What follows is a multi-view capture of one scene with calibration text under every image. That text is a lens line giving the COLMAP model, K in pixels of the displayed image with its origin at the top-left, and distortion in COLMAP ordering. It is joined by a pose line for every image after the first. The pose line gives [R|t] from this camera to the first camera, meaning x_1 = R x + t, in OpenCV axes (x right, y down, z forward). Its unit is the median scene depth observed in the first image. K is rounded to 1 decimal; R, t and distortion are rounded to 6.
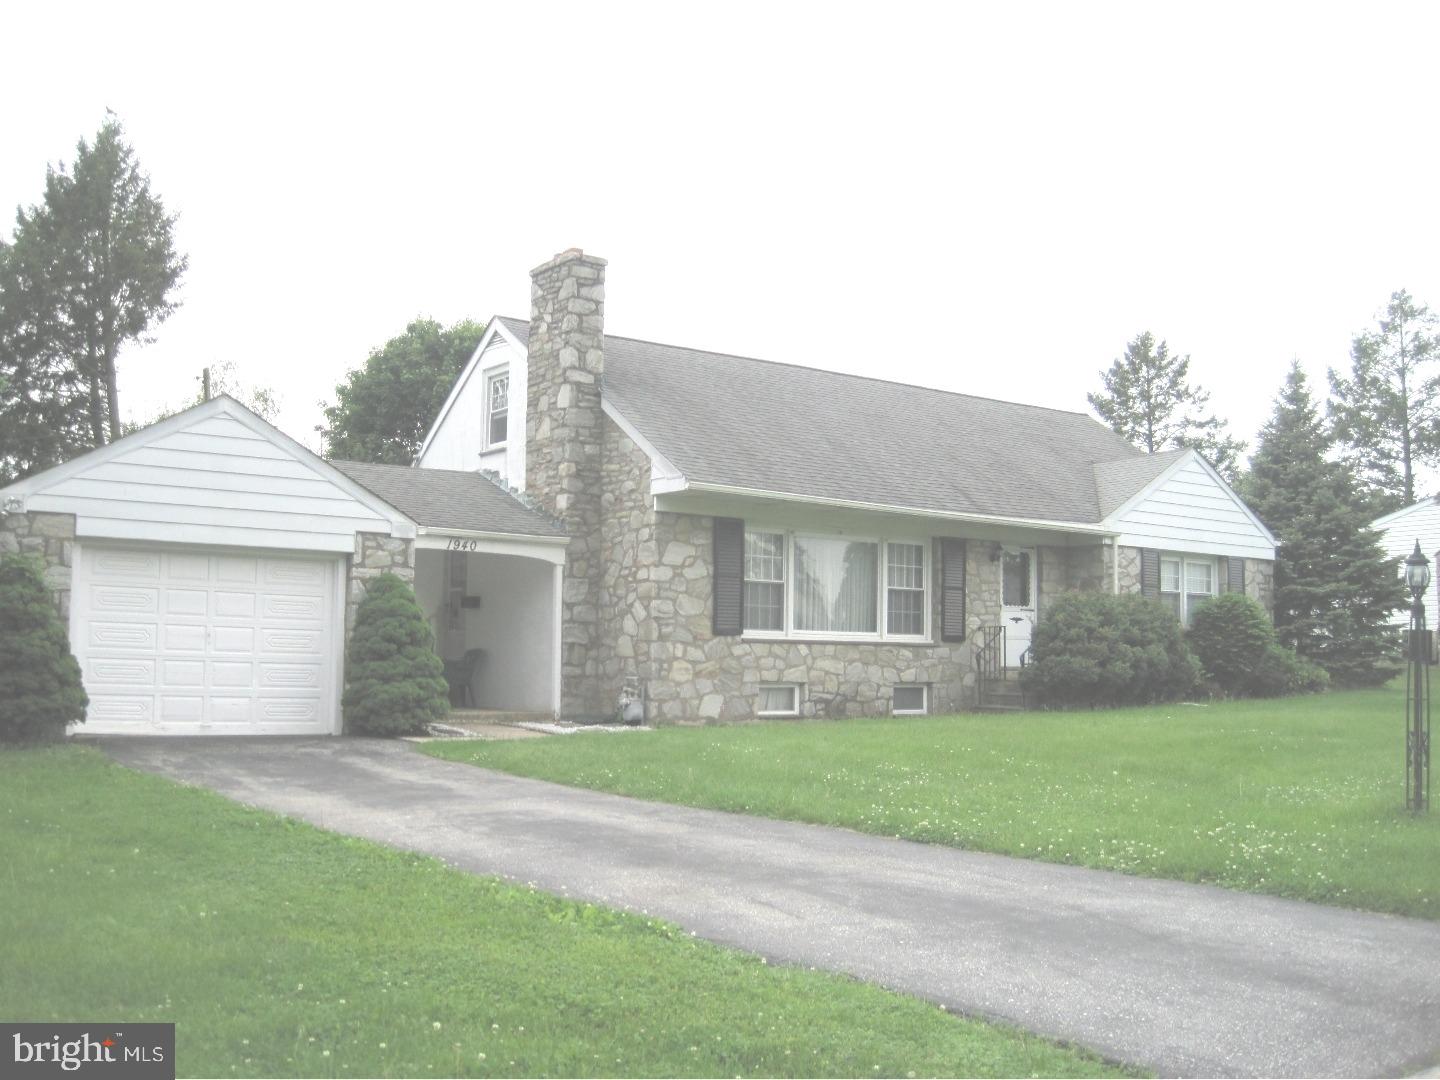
lens RADIAL K [[1487.3, 0, 707.9], [0, 1487.3, 546.7], [0, 0, 1]] dist [-0.126939, 0.000000]
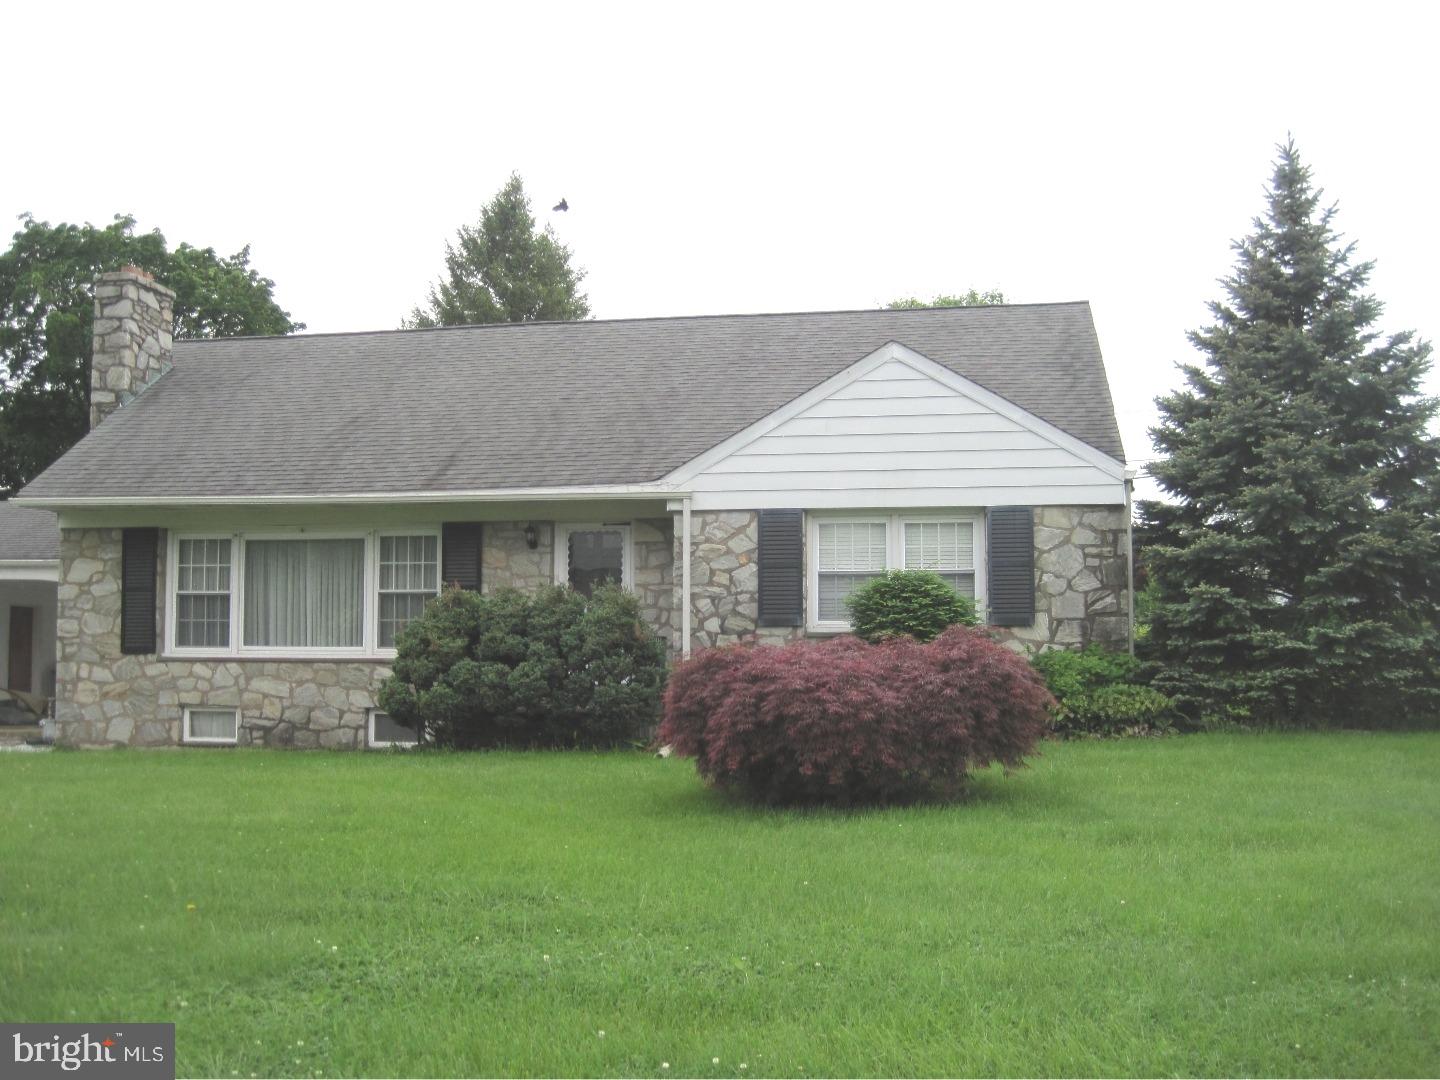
lens RADIAL K [[1487.3, 0, 714.6], [0, 1487.3, 544.0], [0, 0, 1]] dist [-0.126939, 0.000000]
pose [[0.693334, -0.066698, -0.717523, 0.893656], [0.066794, 0.997369, -0.028170, 0.039475], [0.717514, -0.028395, 0.695965, 0.609154]]
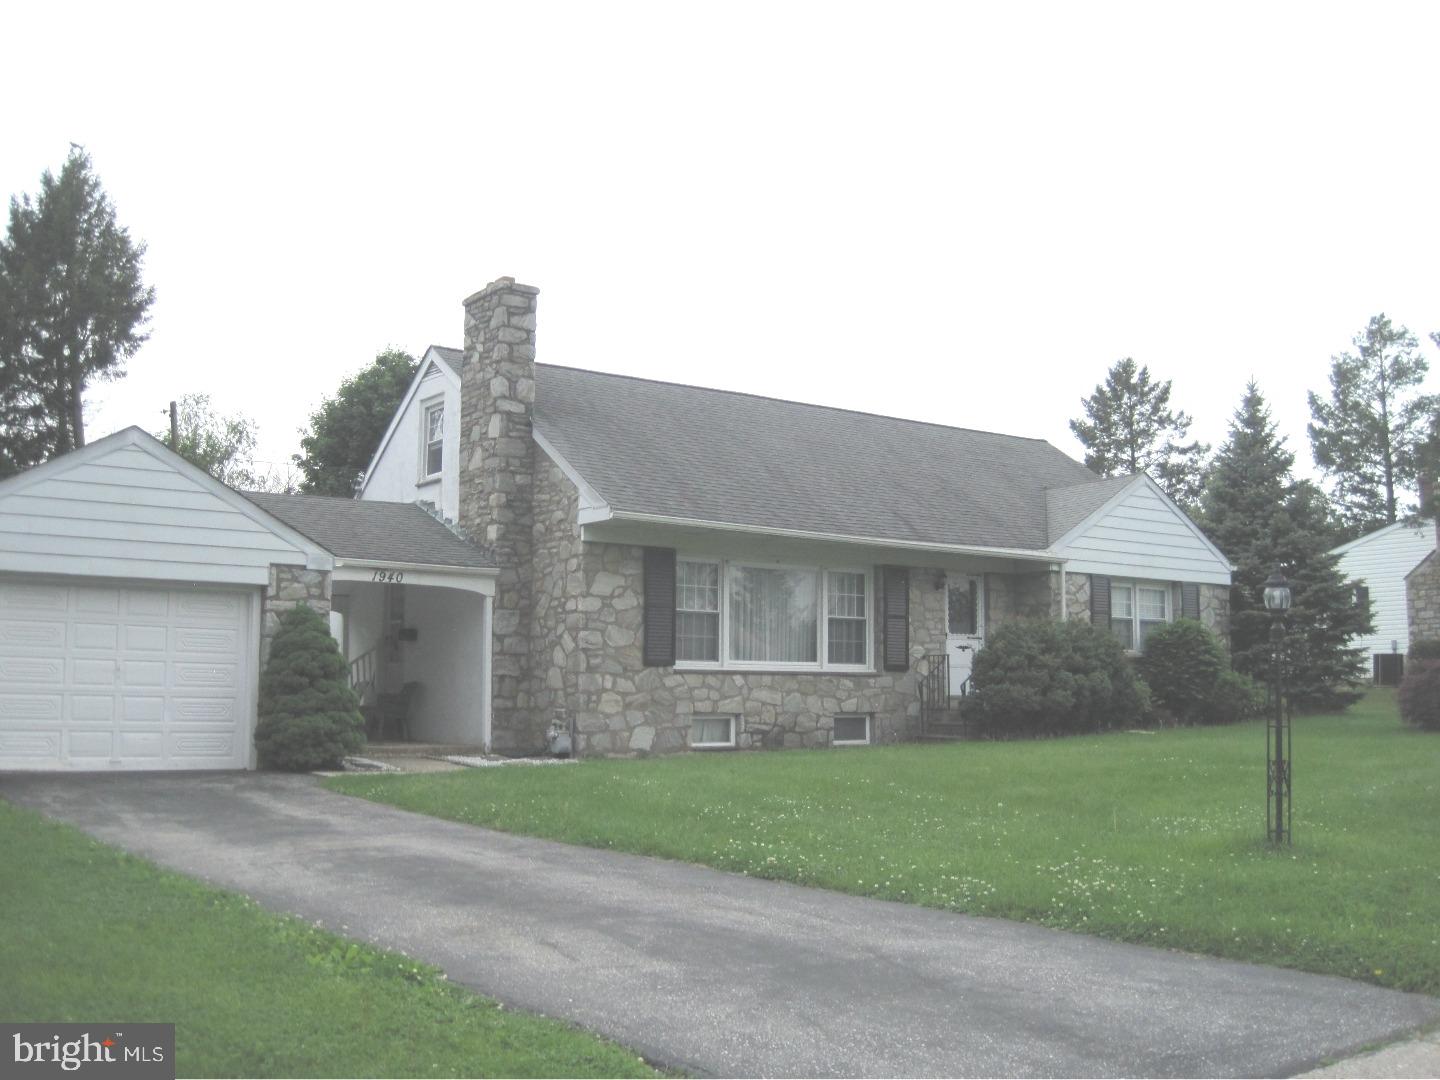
lens RADIAL K [[1487.3, 0, 725.0], [0, 1487.3, 536.6], [0, 0, 1]] dist [-0.126939, 0.000000]
pose [[0.999930, -0.008145, 0.008571, 0.047857], [0.008379, 0.999583, -0.027645, 0.001156], [-0.008342, 0.027715, 0.999581, 0.011149]]
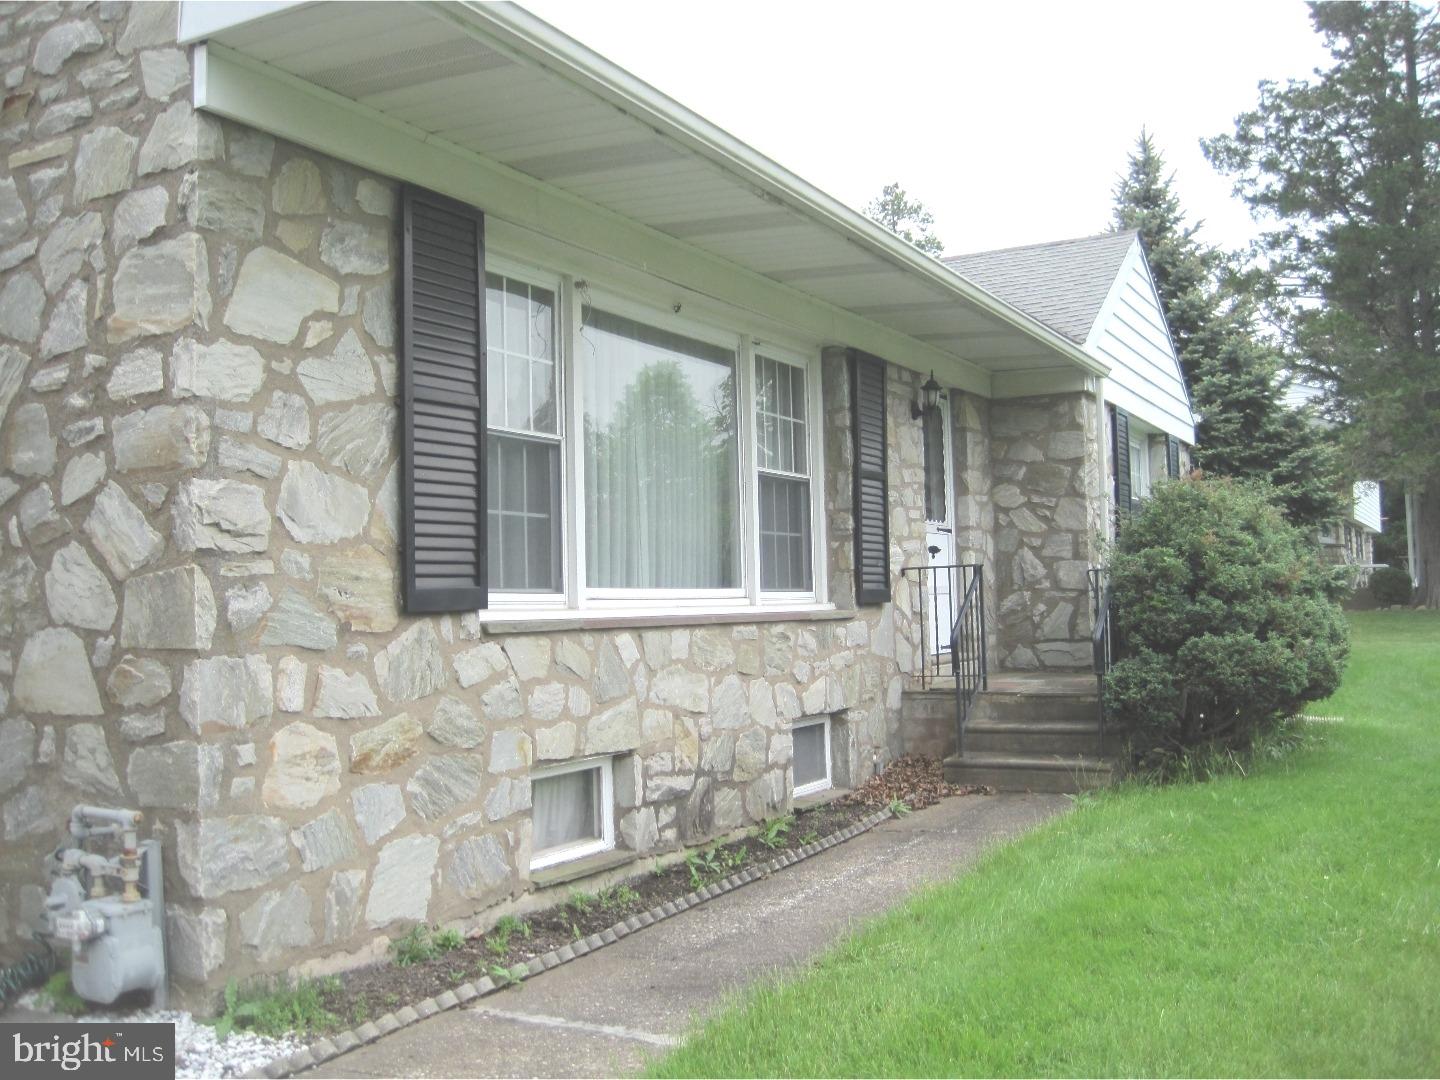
lens RADIAL K [[1487.3, 0, 704.2], [0, 1487.3, 532.5], [0, 0, 1]] dist [-0.126939, 0.000000]
pose [[0.900225, -0.013575, 0.435214, -0.061014], [0.002577, 0.999663, 0.025850, 0.036214], [-0.435418, -0.022150, 0.899956, 0.710145]]
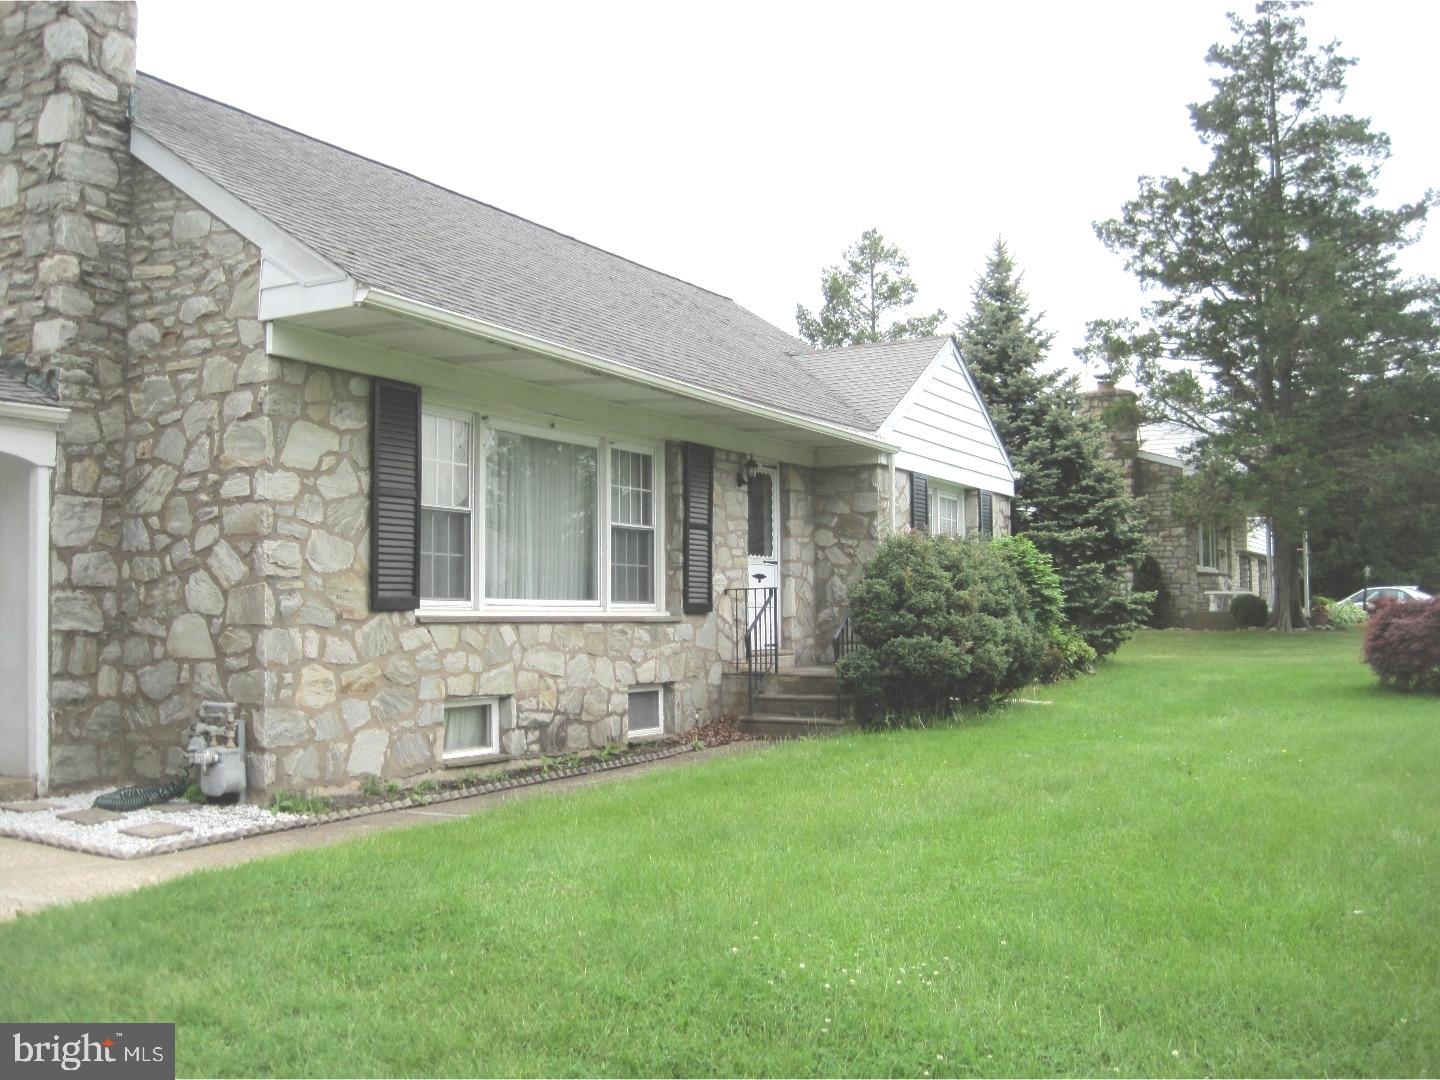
lens RADIAL K [[1487.3, 0, 691.2], [0, 1487.3, 546.3], [0, 0, 1]] dist [-0.126939, 0.000000]
pose [[0.908760, 0.002504, 0.417311, -0.102755], [-0.014856, 0.999542, 0.026354, 0.021858], [-0.417054, -0.030149, 0.908382, 0.483526]]
